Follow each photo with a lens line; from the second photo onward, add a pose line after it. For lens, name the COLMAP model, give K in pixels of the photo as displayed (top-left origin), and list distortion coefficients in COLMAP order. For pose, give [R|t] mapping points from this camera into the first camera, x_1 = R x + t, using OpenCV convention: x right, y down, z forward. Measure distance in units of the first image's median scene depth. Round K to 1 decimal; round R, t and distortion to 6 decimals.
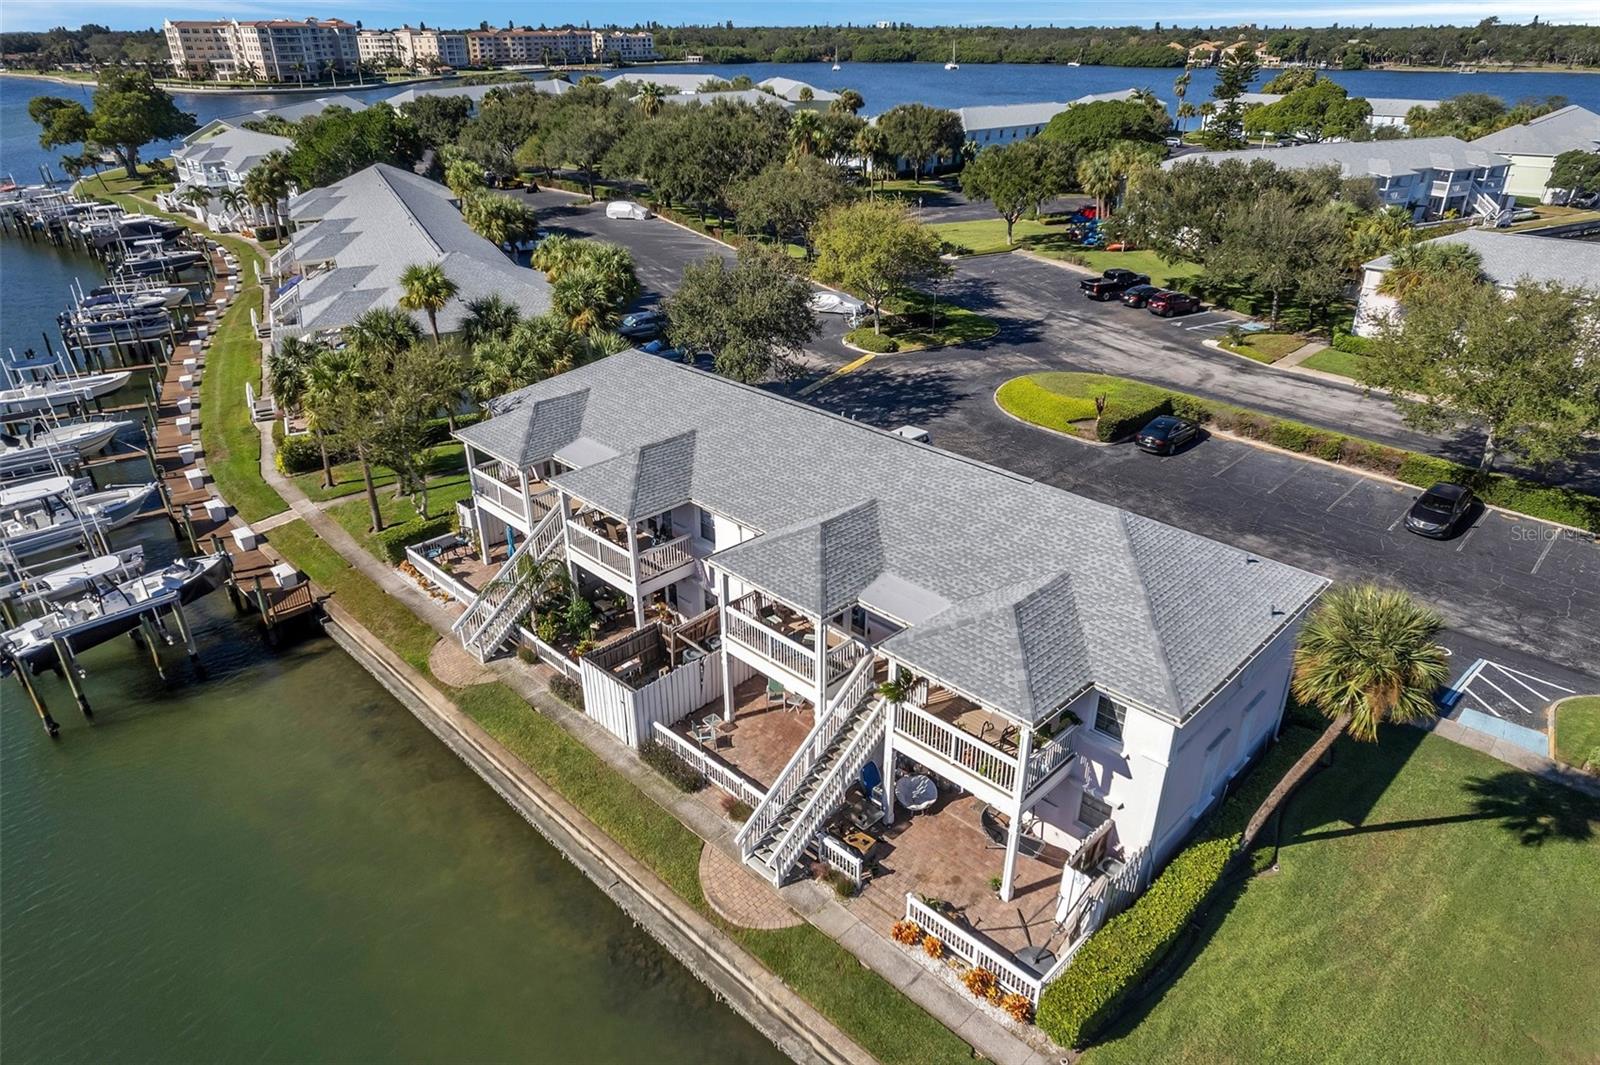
lens RADIAL K [[1003.8, 0, 800.0], [0, 1003.8, 532.5], [0, 0, 1]] dist [-0.050646, 0.051386]
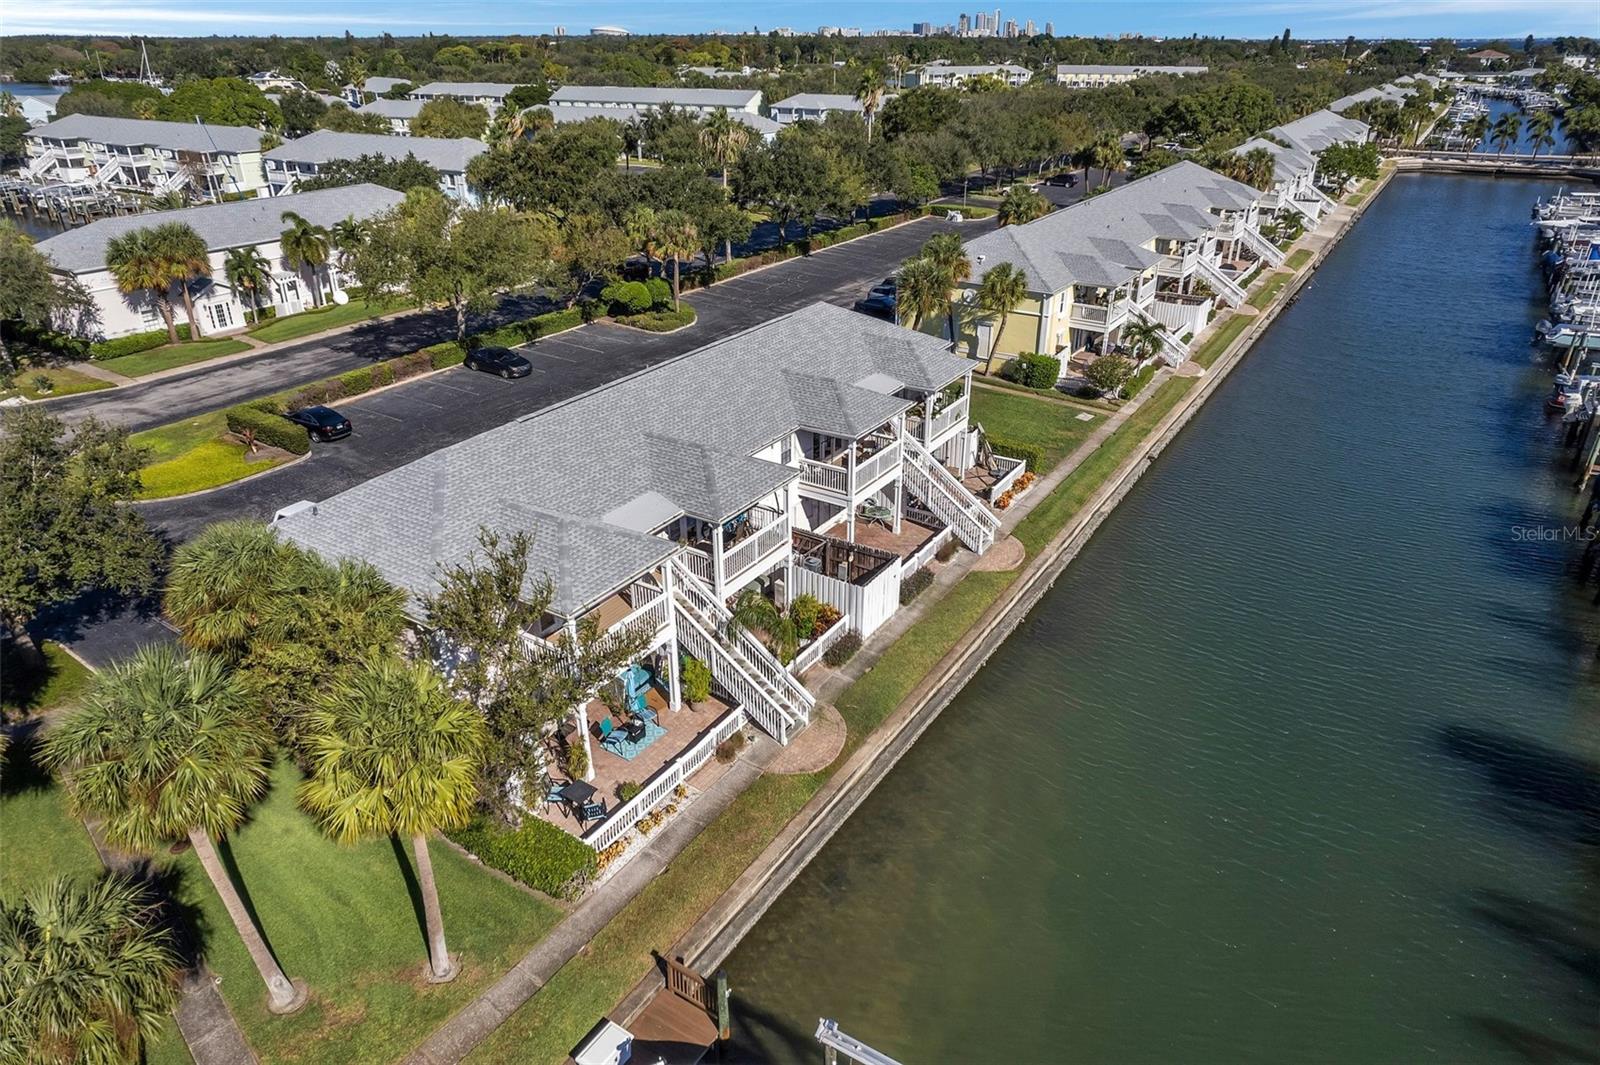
lens RADIAL K [[1021.1, 0, 800.0], [0, 1021.1, 532.5], [0, 0, 1]] dist [-0.077632, 0.068020]
pose [[-0.196801, -0.436847, 0.877744, -0.508162], [0.446075, 0.757331, 0.476935, -0.213624], [-0.873090, 0.485401, 0.045823, 0.435471]]
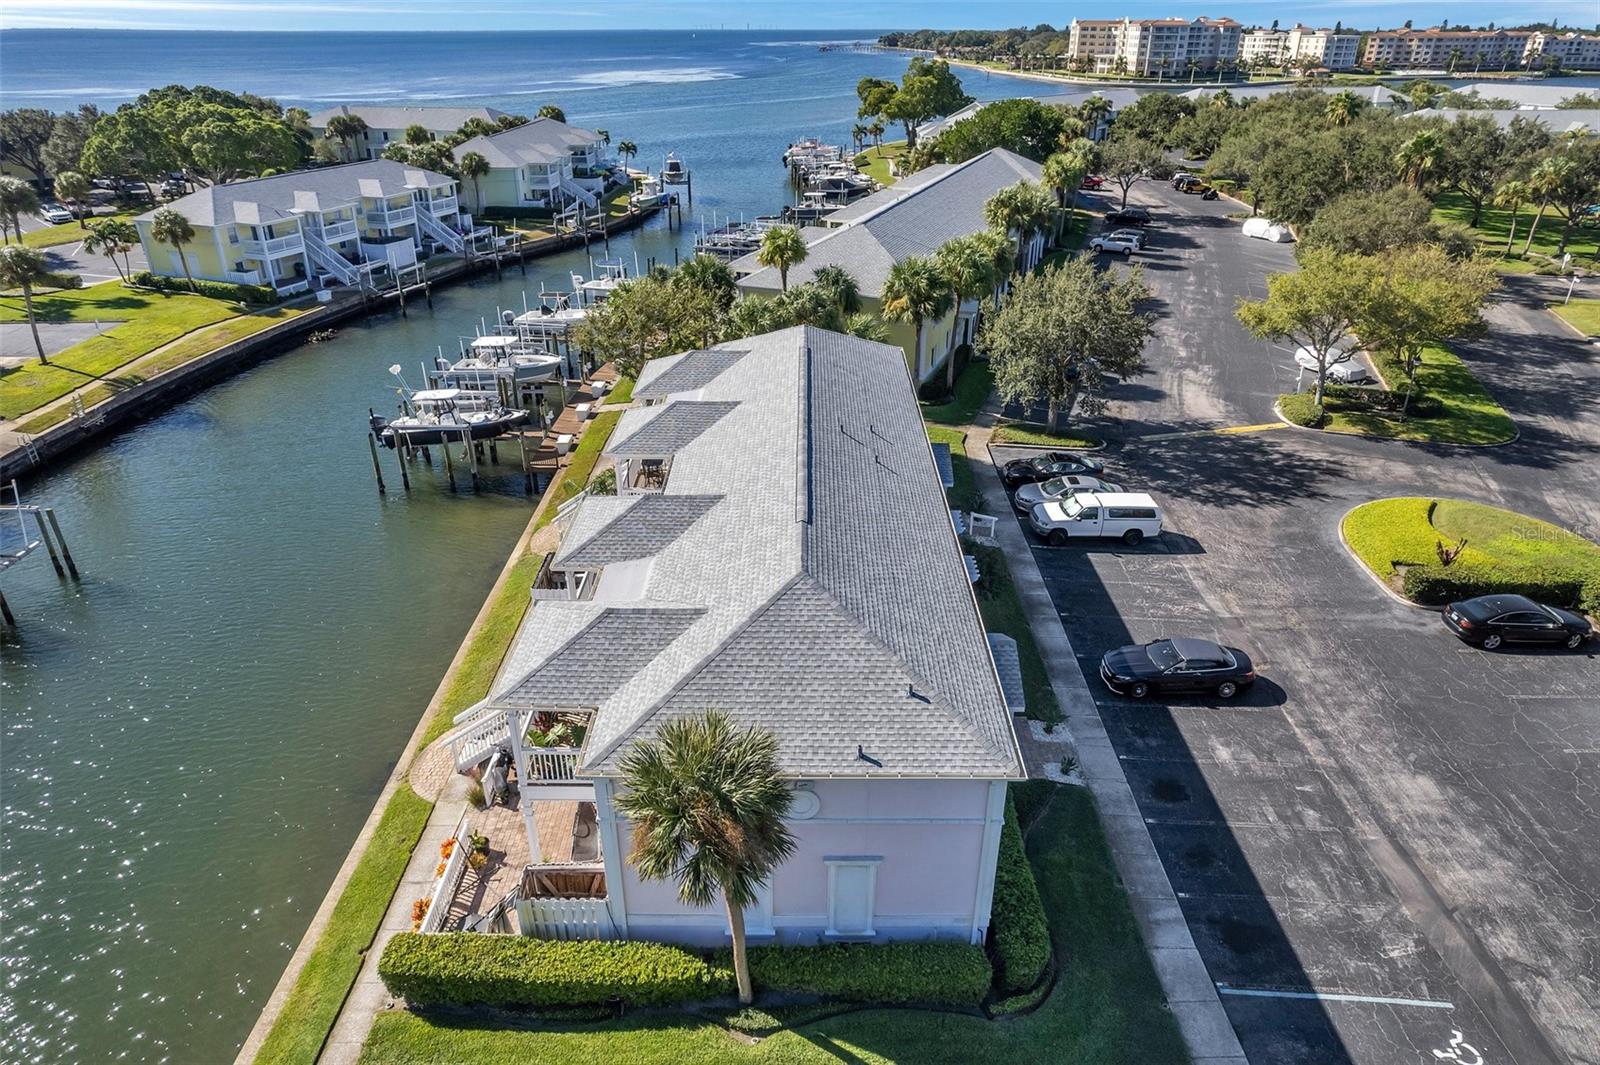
lens RADIAL K [[1021.1, 0, 800.0], [0, 1021.1, 532.5], [0, 0, 1]] dist [-0.077632, 0.068020]
pose [[0.698398, 0.323098, -0.638630, 0.338058], [-0.325066, 0.938156, 0.119147, -0.061356], [0.637631, 0.124385, 0.760234, 0.129749]]
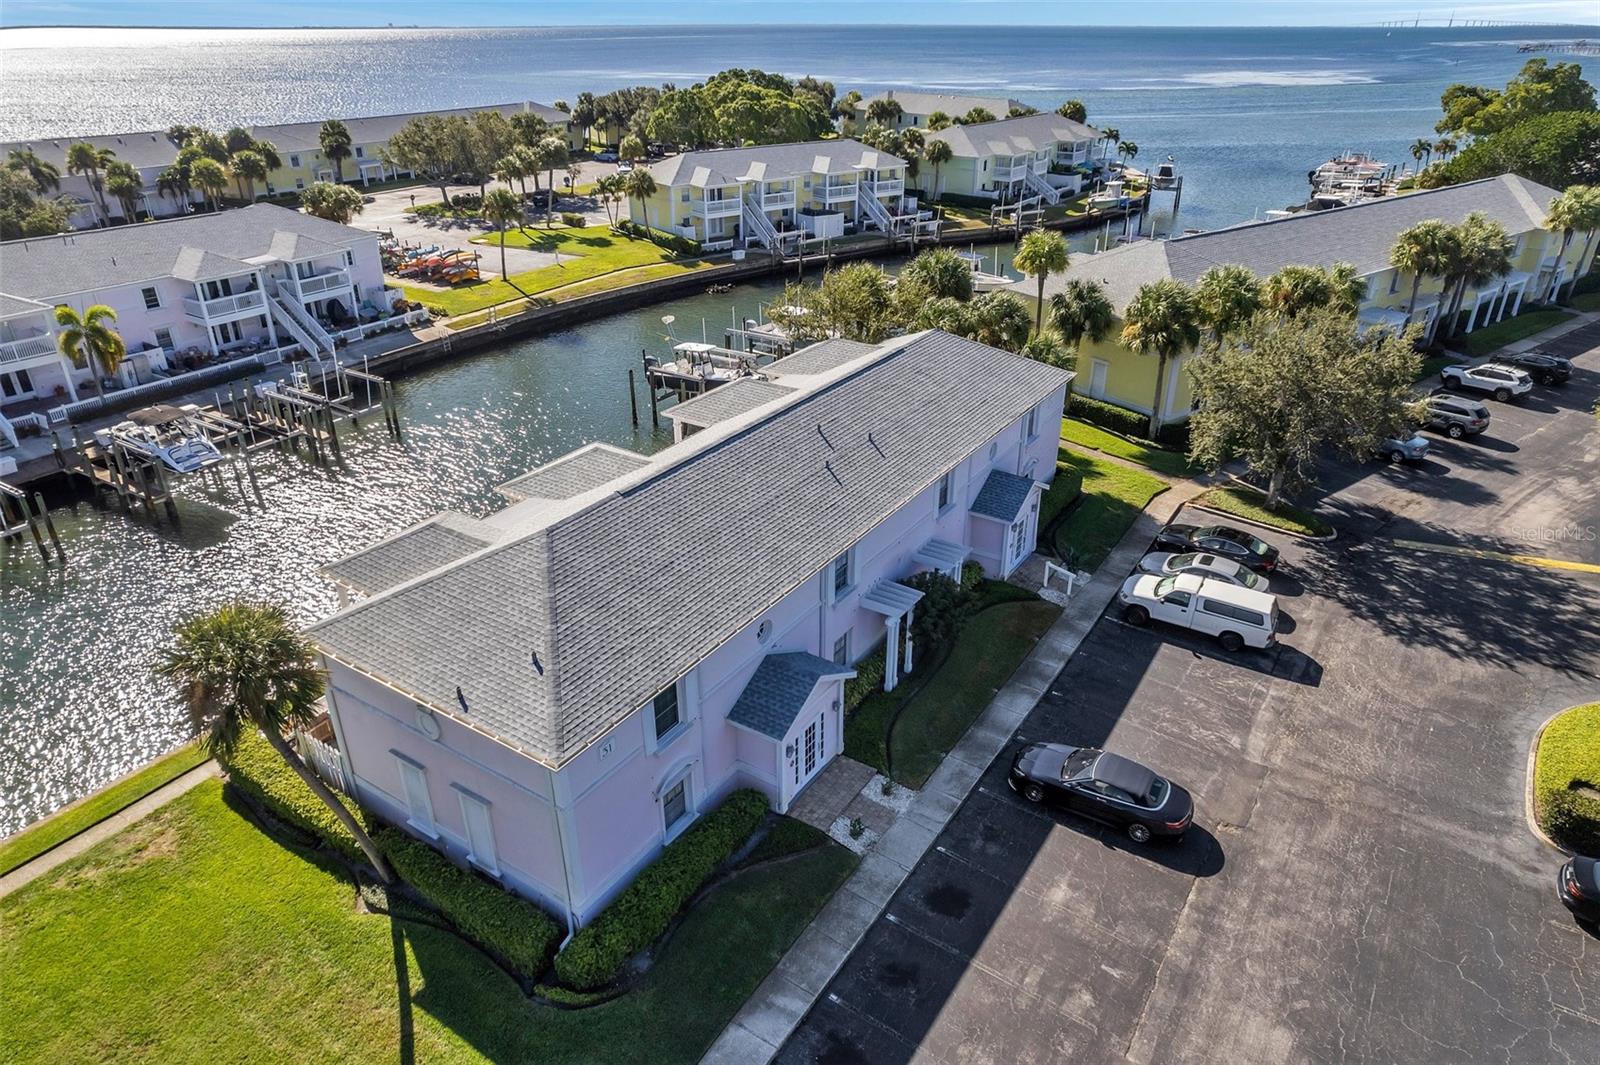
lens RADIAL K [[1021.1, 0, 800.0], [0, 1021.1, 532.5], [0, 0, 1]] dist [-0.077632, 0.068020]
pose [[0.201185, 0.443466, -0.873420, 0.459195], [-0.440622, 0.837321, 0.323644, -0.164793], [0.874858, 0.319736, 0.363857, 0.339634]]
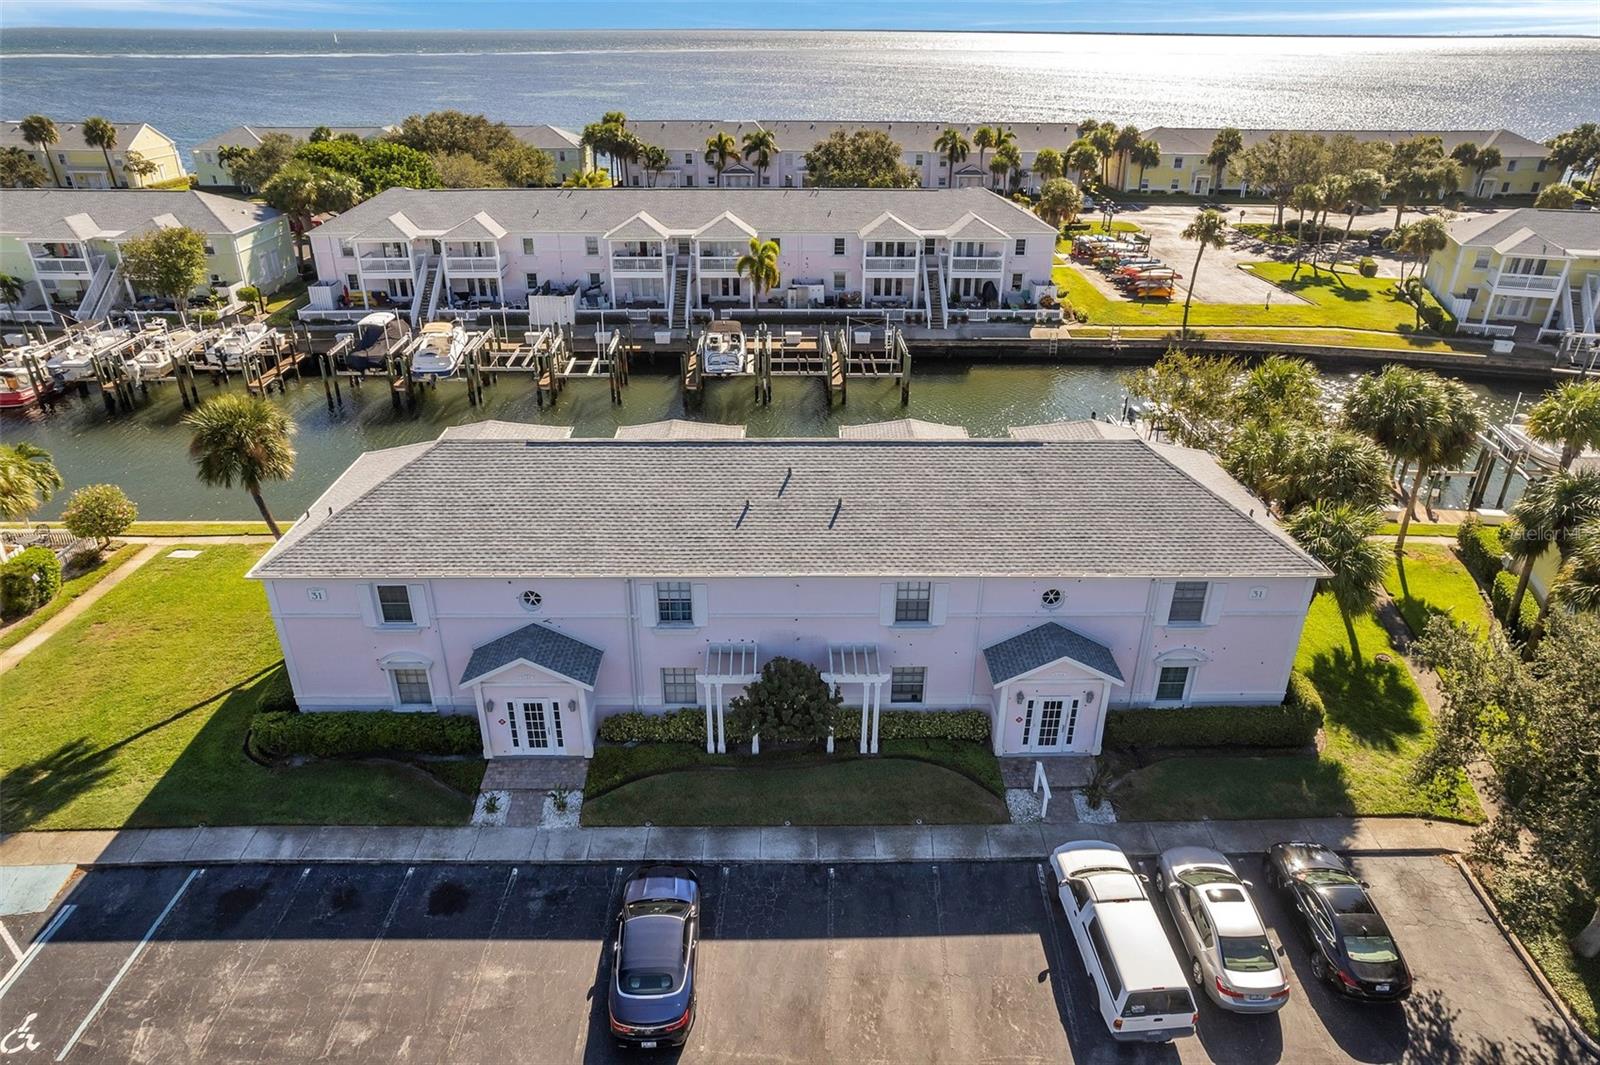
lens RADIAL K [[1021.1, 0, 800.0], [0, 1021.1, 532.5], [0, 0, 1]] dist [-0.077632, 0.068020]
pose [[-0.699429, 0.318083, -0.640018, 0.314167], [-0.326451, 0.654444, 0.682007, -0.341075], [0.635790, 0.685949, -0.353899, 0.681131]]
